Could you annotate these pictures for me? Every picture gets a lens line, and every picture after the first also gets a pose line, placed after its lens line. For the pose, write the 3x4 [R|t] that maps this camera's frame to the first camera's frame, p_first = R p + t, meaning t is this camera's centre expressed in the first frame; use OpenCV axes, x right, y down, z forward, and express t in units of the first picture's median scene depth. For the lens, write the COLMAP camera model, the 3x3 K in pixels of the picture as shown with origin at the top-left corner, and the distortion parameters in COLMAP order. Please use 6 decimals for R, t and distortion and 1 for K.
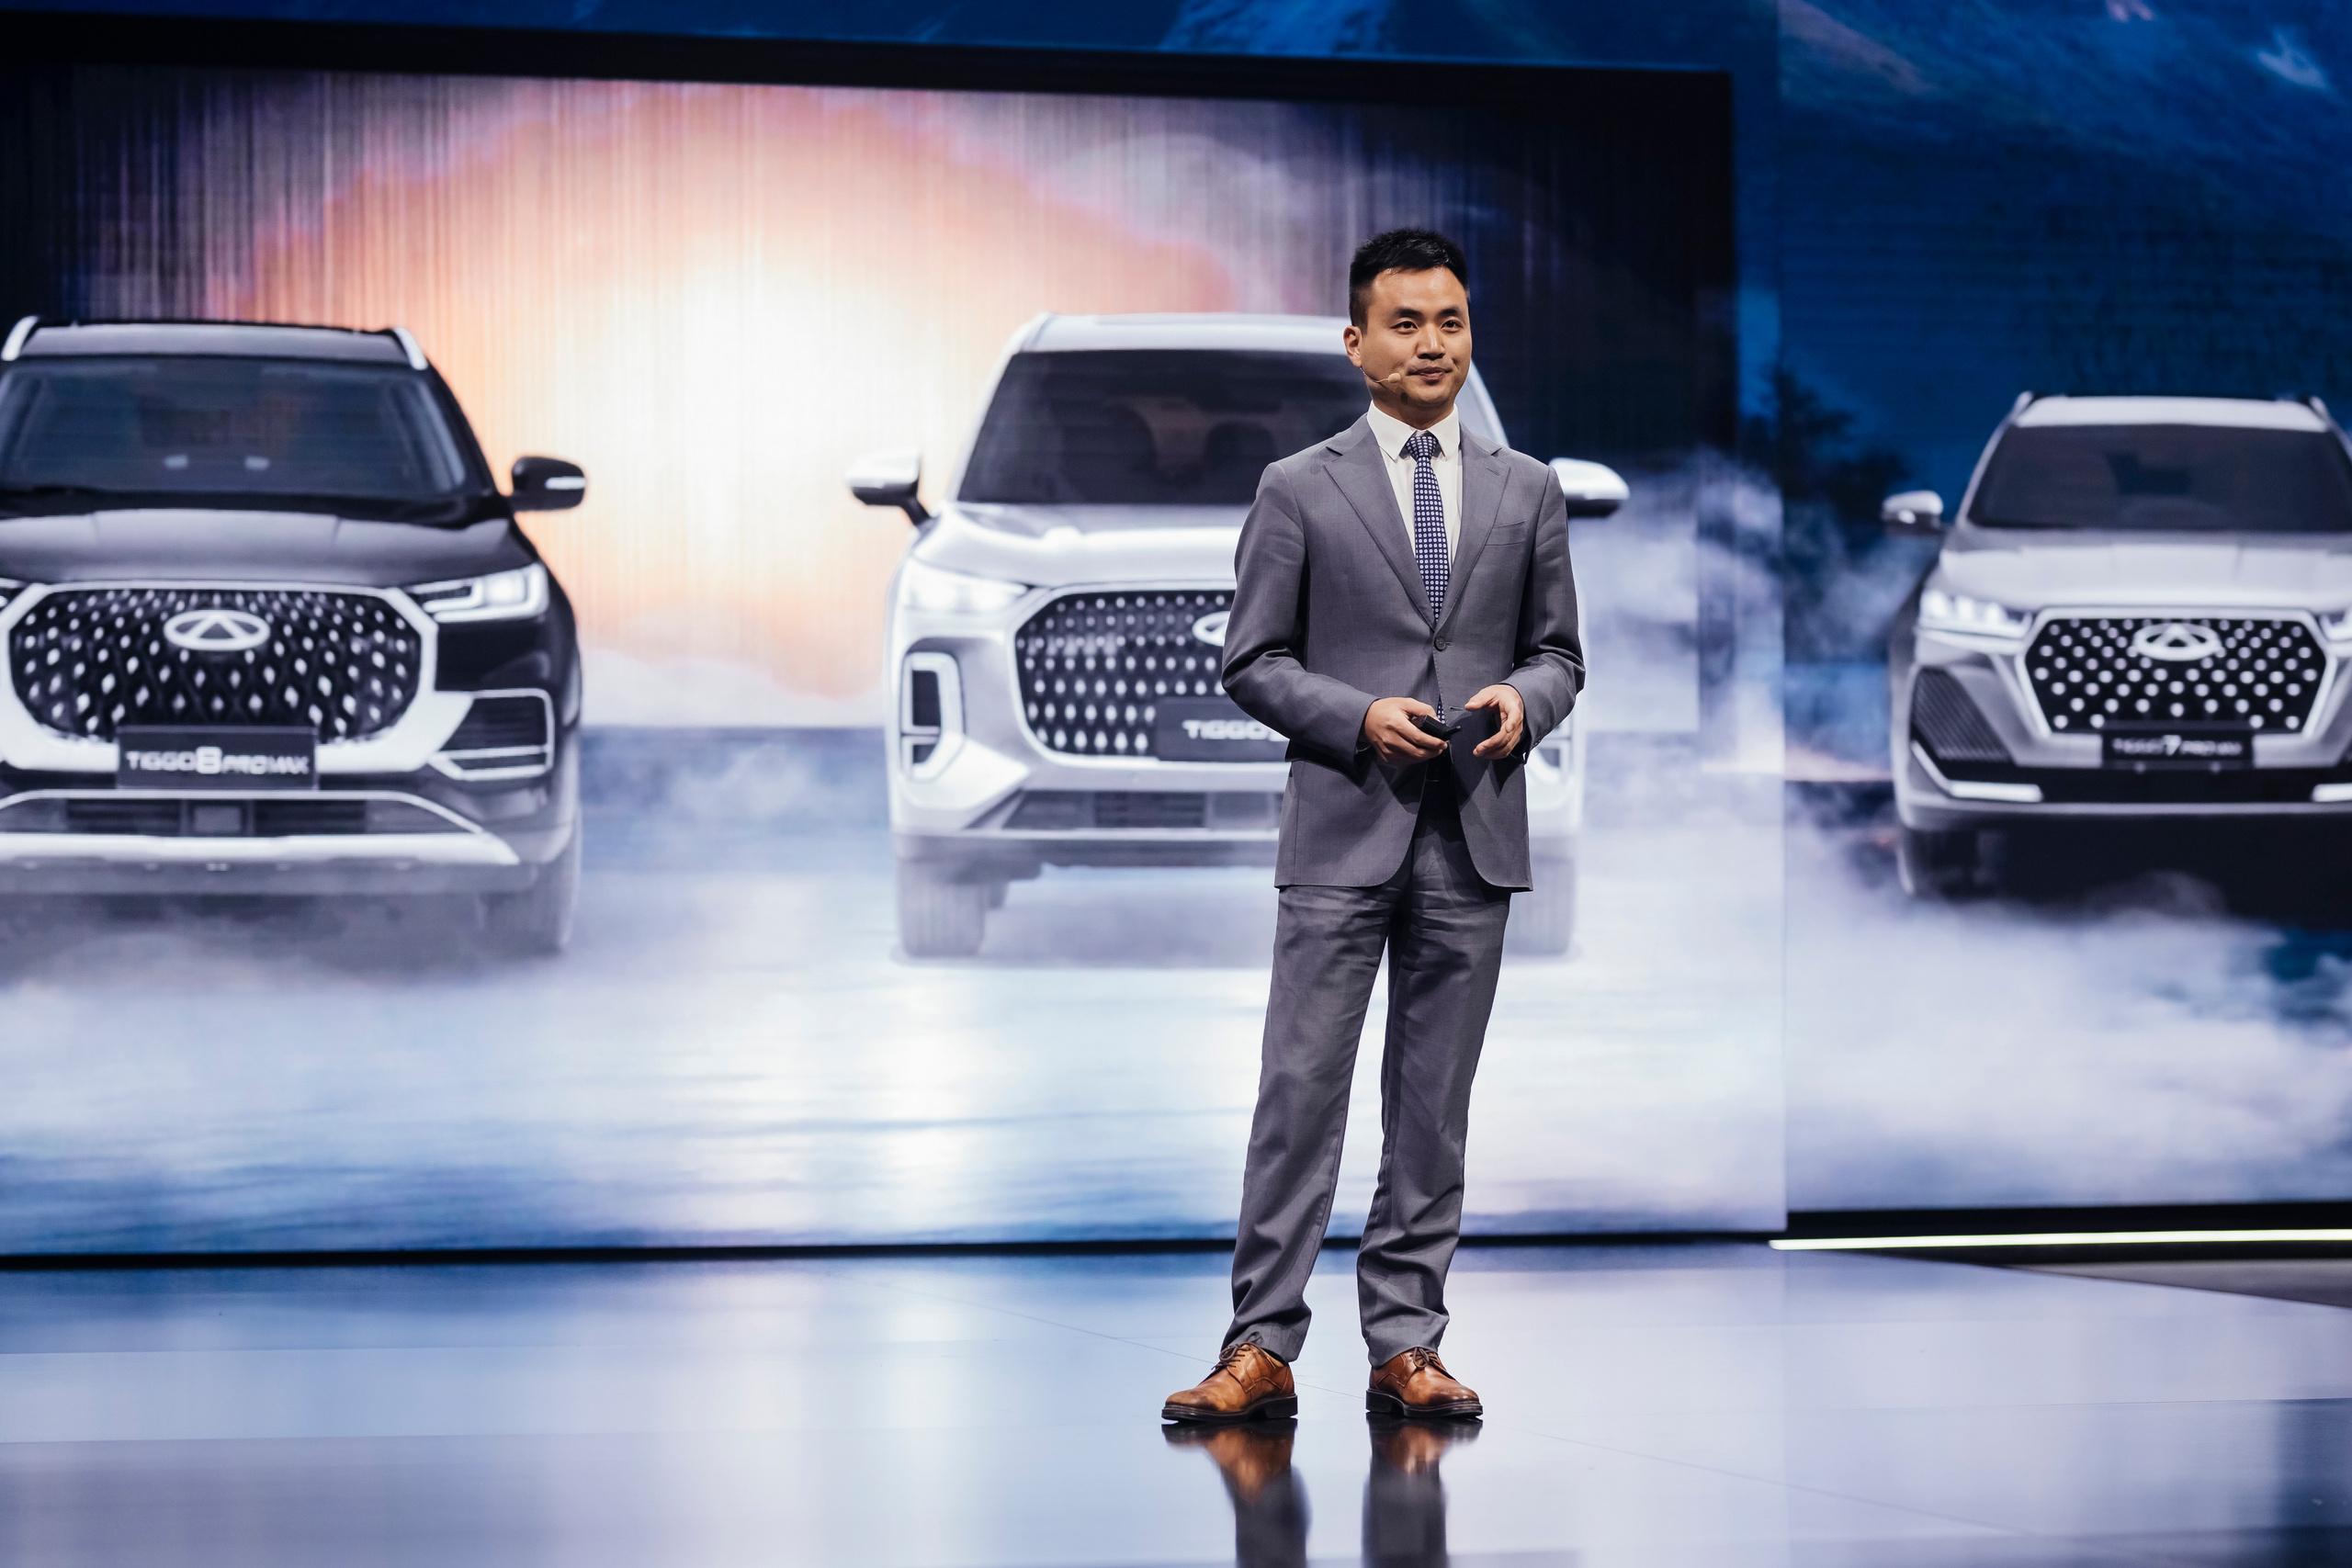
lens RADIAL K [[6315.5, 0, 1176.0], [0, 6315.5, 784.0], [0, 0, 1]] dist [-0.003345, 0.091867]
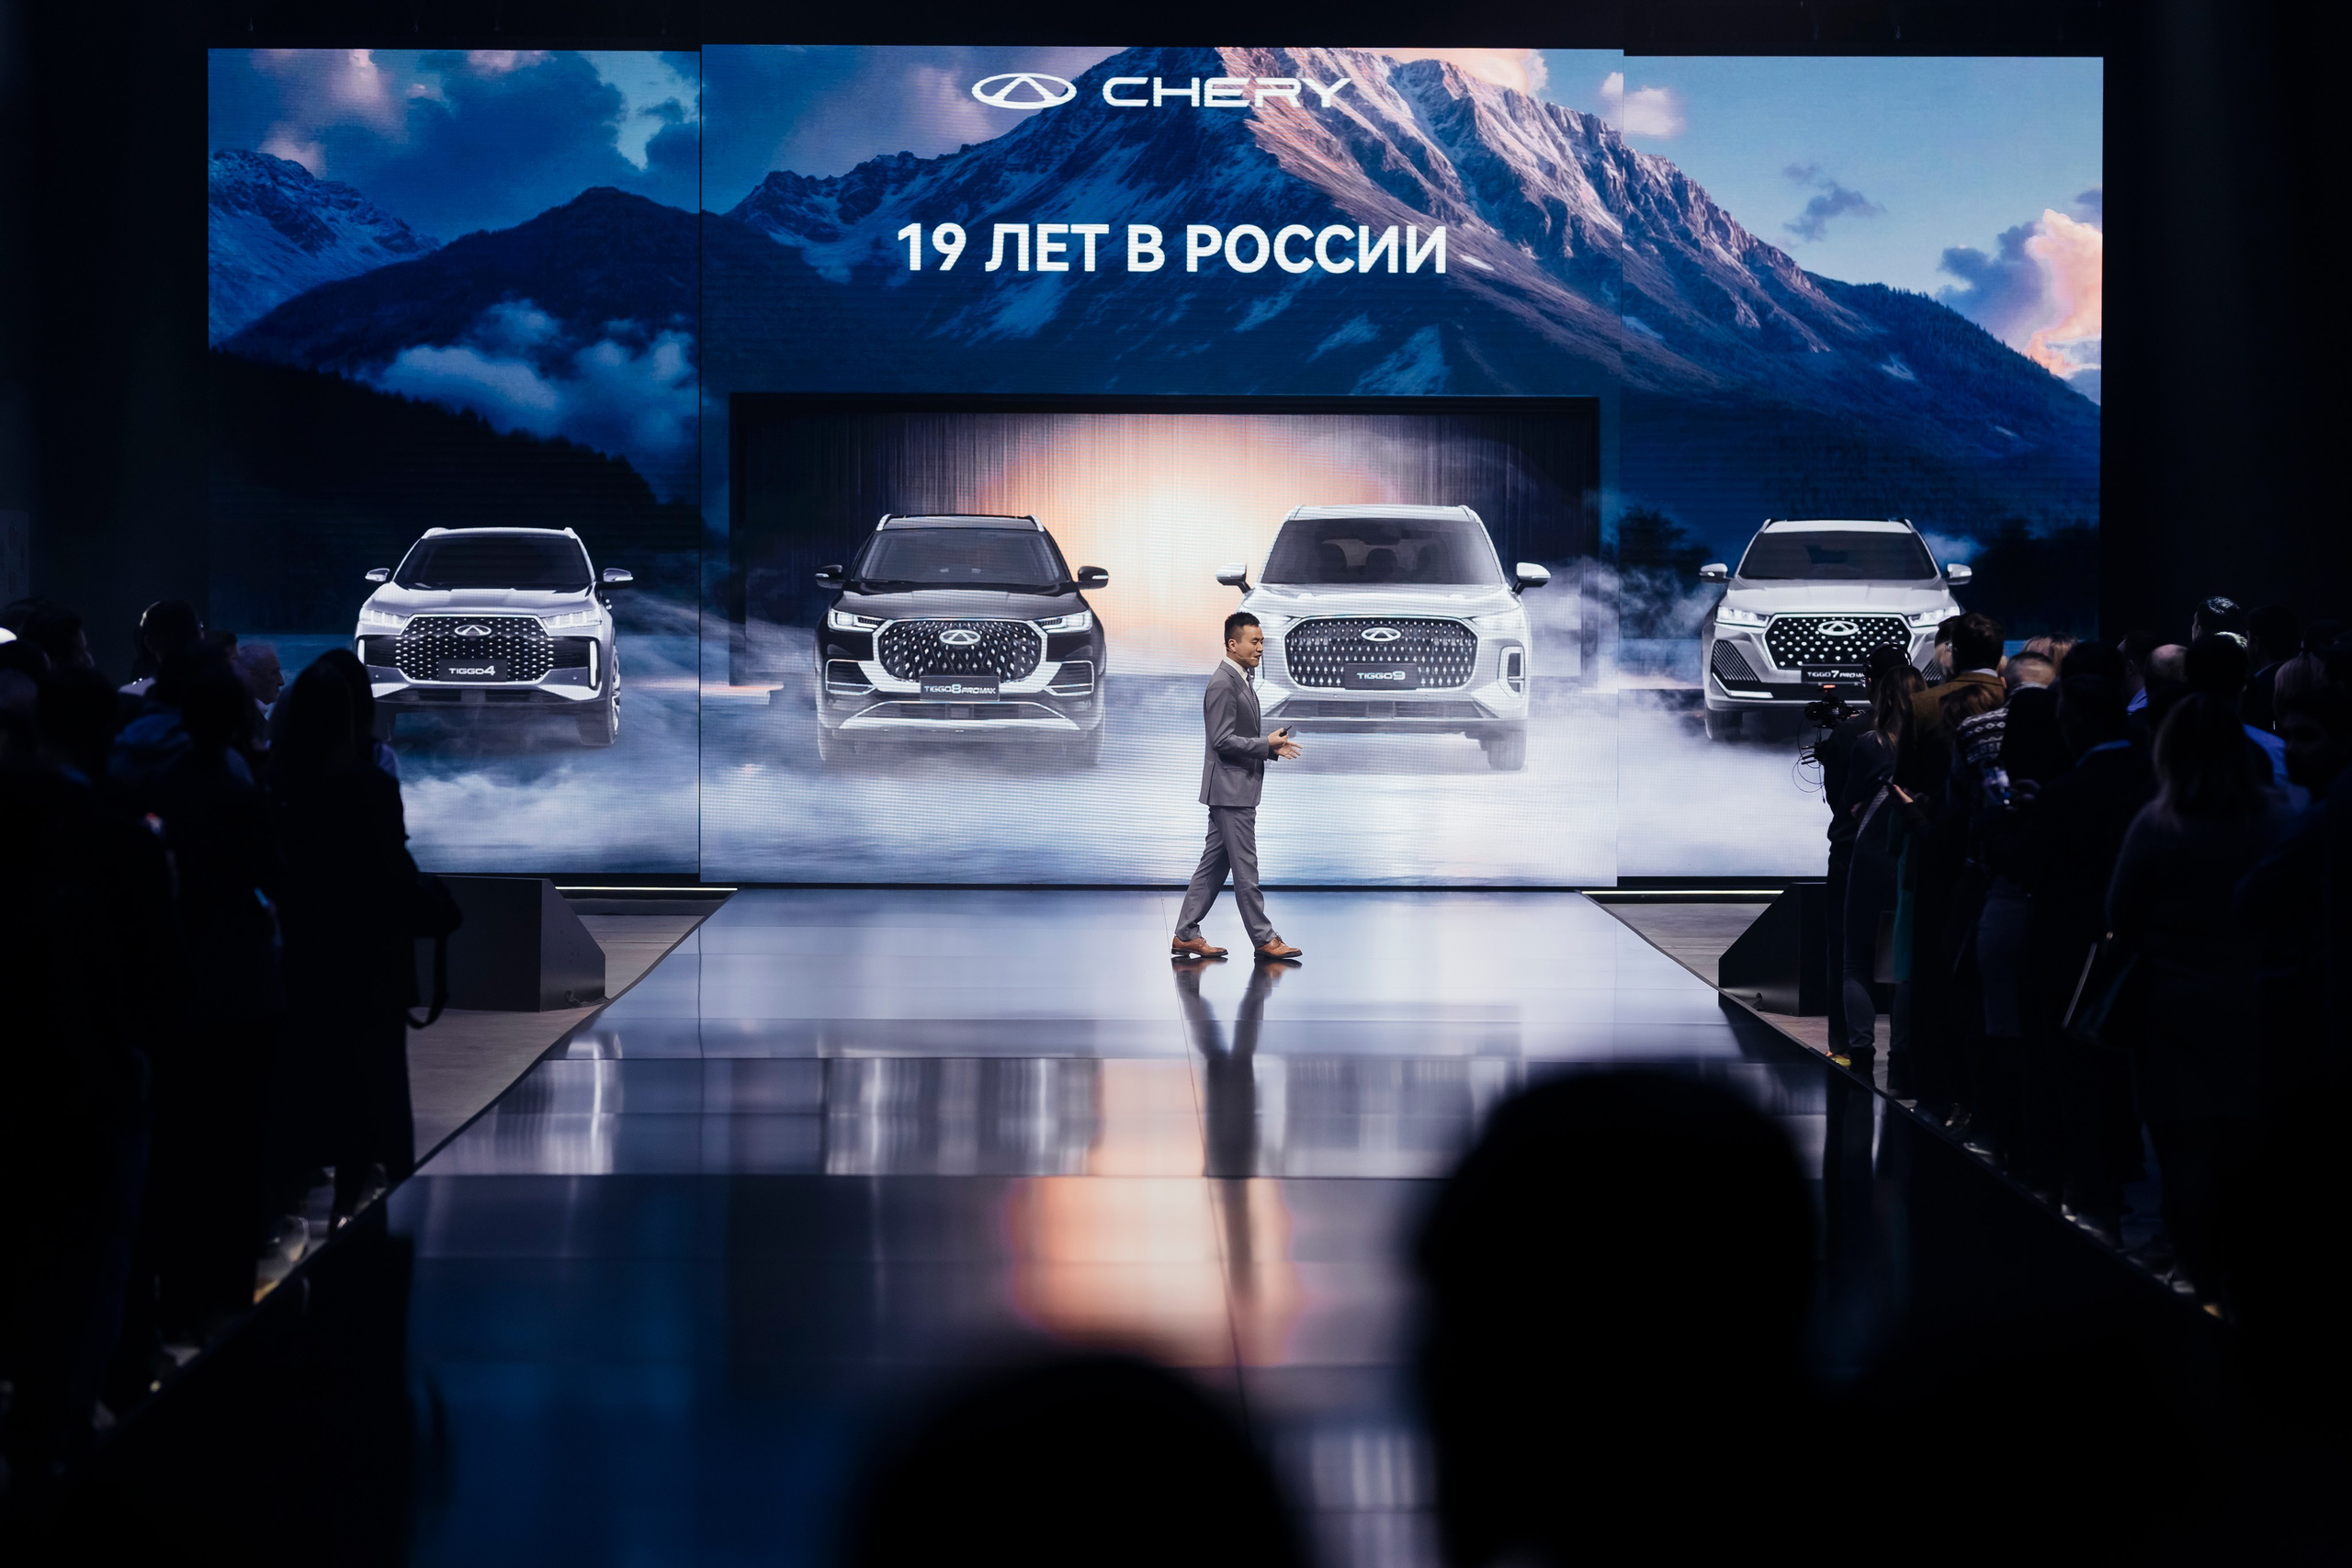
lens RADIAL K [[6315.5, 0, 1176.0], [0, 6315.5, 784.0], [0, 0, 1]] dist [-0.003345, 0.091867]
pose [[0.972674, 0.020131, -0.231302, 0.487816], [-0.002805, 0.997180, 0.074996, -0.146556], [0.232160, -0.072297, 0.969987, -1.351448]]
